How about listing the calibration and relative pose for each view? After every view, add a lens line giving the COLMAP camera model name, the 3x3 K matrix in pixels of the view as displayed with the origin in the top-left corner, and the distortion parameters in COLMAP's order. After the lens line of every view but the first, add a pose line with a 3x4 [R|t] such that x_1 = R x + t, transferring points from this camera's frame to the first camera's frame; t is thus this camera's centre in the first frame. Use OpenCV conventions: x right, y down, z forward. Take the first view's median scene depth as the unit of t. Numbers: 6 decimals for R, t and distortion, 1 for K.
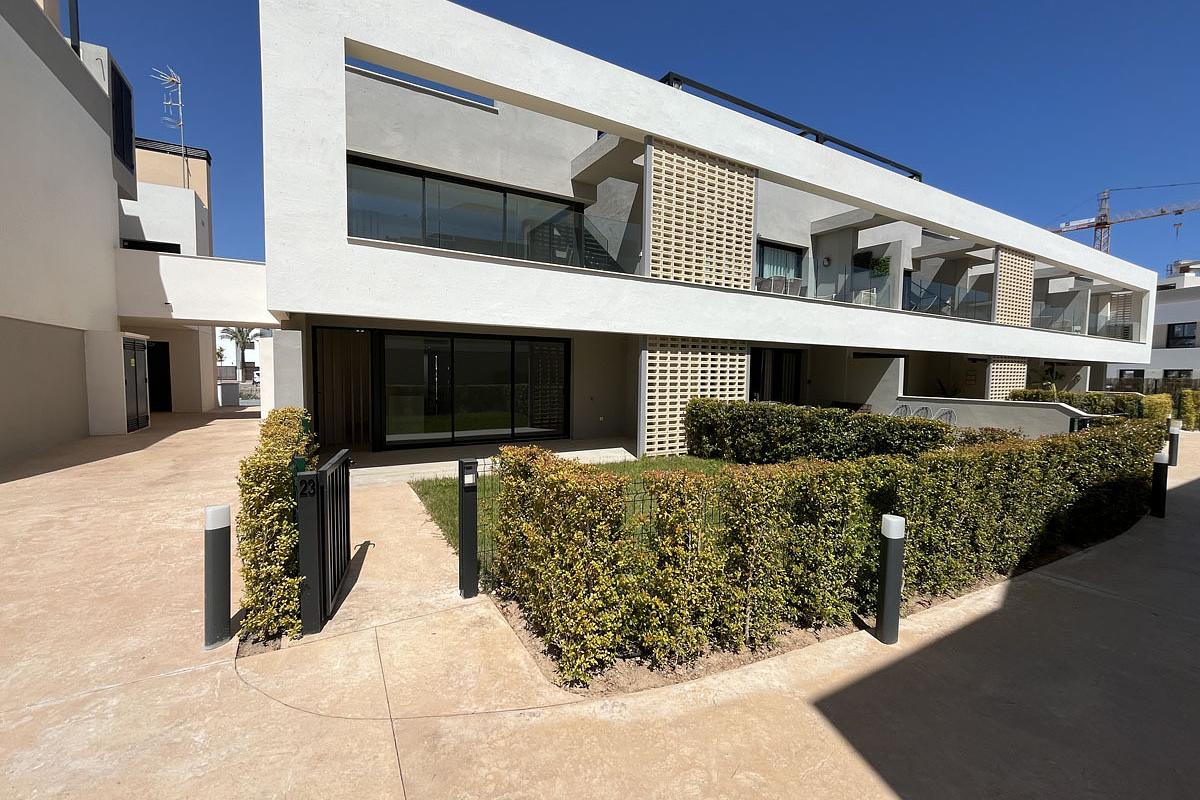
lens RADIAL K [[488.7, 0, 593.3], [0, 488.7, 397.7], [0, 0, 1]] dist [-0.001350, 0.000912]
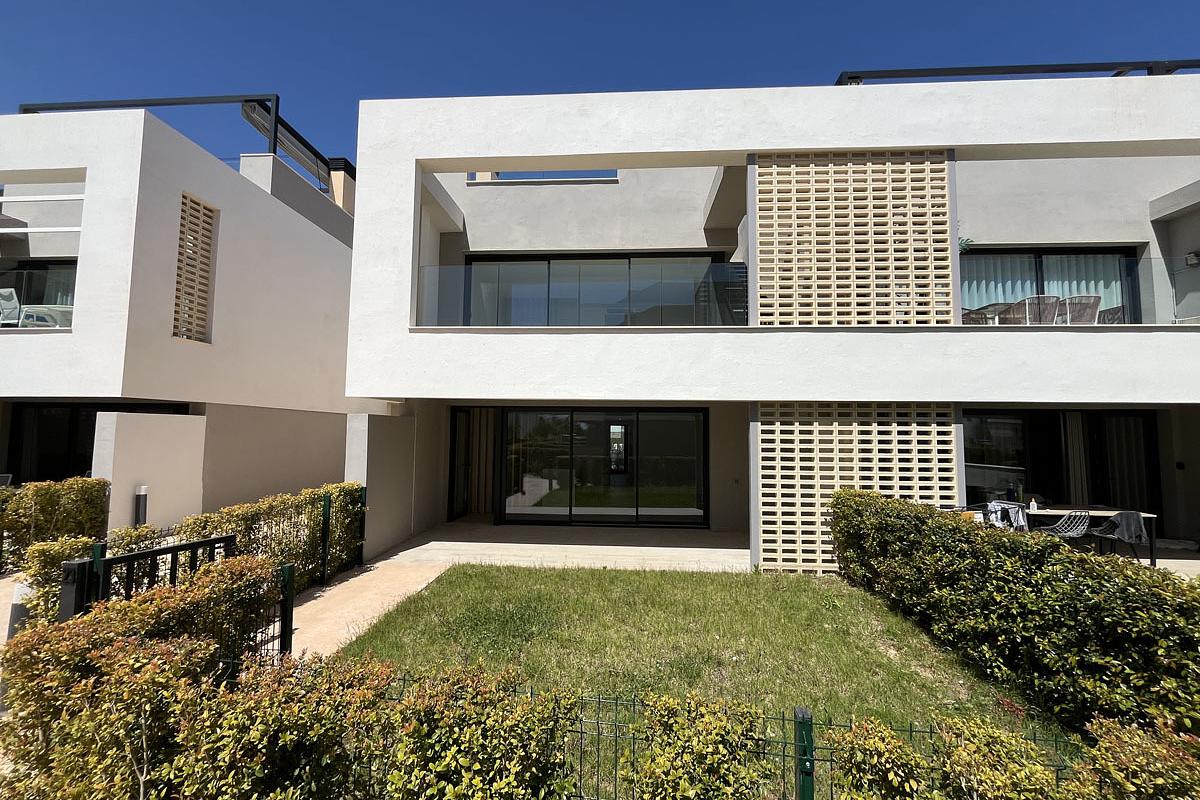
lens RADIAL K [[488.7, 0, 597.7], [0, 488.7, 399.8], [0, 0, 1]] dist [-0.001350, 0.000912]
pose [[0.832937, -0.044248, -0.551596, 0.291529], [-0.031797, 0.991324, -0.127538, -0.024885], [0.552454, 0.123770, 0.824303, 0.224236]]
